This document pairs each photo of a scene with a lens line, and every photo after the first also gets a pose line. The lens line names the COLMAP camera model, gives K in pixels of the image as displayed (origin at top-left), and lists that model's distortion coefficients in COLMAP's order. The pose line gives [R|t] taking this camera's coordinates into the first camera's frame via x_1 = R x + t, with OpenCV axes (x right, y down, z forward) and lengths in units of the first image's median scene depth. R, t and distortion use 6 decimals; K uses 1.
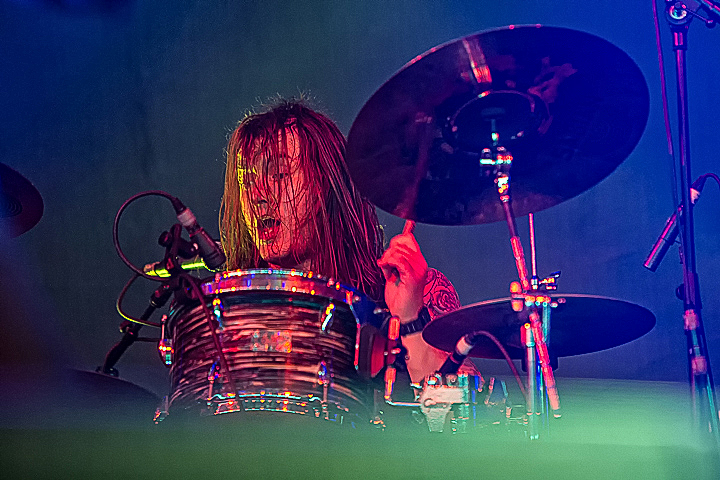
lens RADIAL K [[4160.3, 0, 360.6], [0, 4160.3, 239.4], [0, 0, 1]] dist [1.787582, 0.000000]
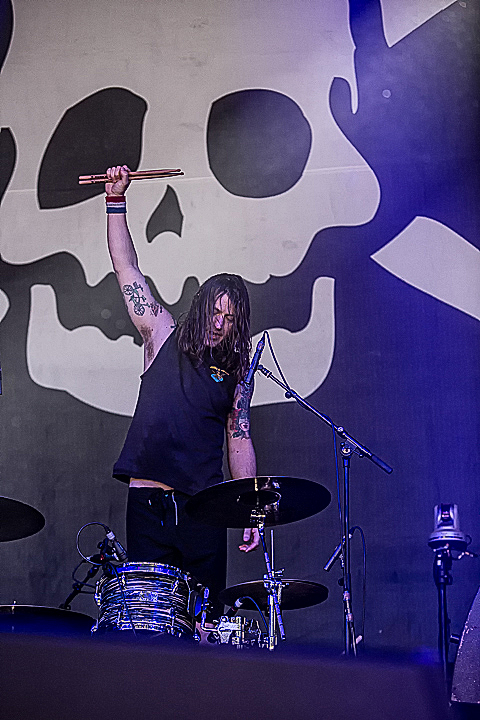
lens RADIAL K [[2197.8, 0, 239.5], [0, 2197.8, 360.2], [0, 0, 1]] dist [-0.157126, 0.000000]
pose [[0.998334, 0.051913, 0.025200, -0.009505], [-0.049604, 0.995152, -0.084921, -0.002521], [-0.029486, 0.083529, 0.996069, -0.112550]]
